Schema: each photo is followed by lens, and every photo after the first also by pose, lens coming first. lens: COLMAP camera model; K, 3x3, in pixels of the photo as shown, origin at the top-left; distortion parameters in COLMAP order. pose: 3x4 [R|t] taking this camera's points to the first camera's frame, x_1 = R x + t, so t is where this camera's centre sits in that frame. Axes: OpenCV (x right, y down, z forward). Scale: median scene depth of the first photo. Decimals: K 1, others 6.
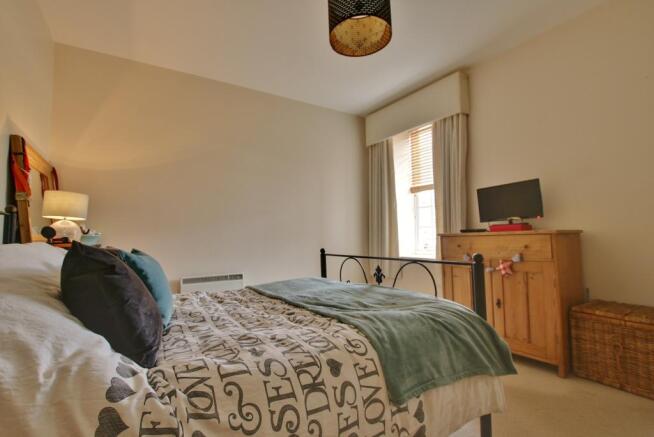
lens RADIAL K [[305.5, 0, 326.6], [0, 305.5, 216.7], [0, 0, 1]] dist [-0.022088, -0.000040]
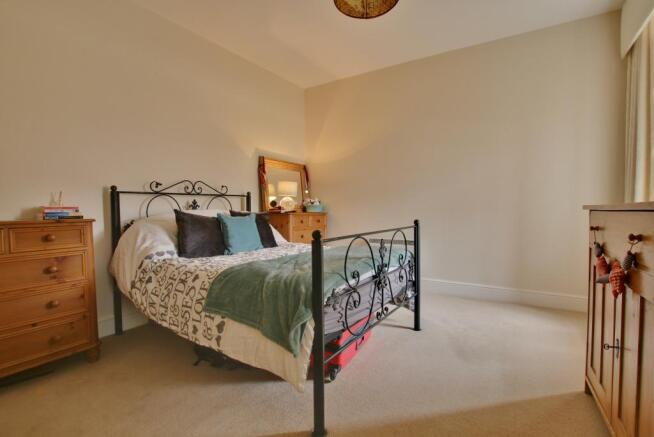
lens RADIAL K [[305.5, 0, 326.4], [0, 305.5, 217.8], [0, 0, 1]] dist [-0.022088, -0.000040]
pose [[0.423291, 0.045134, -0.904869, 2.036471], [0.055092, 0.995628, 0.075432, 0.025357], [0.904317, -0.081781, 0.418954, 0.964279]]
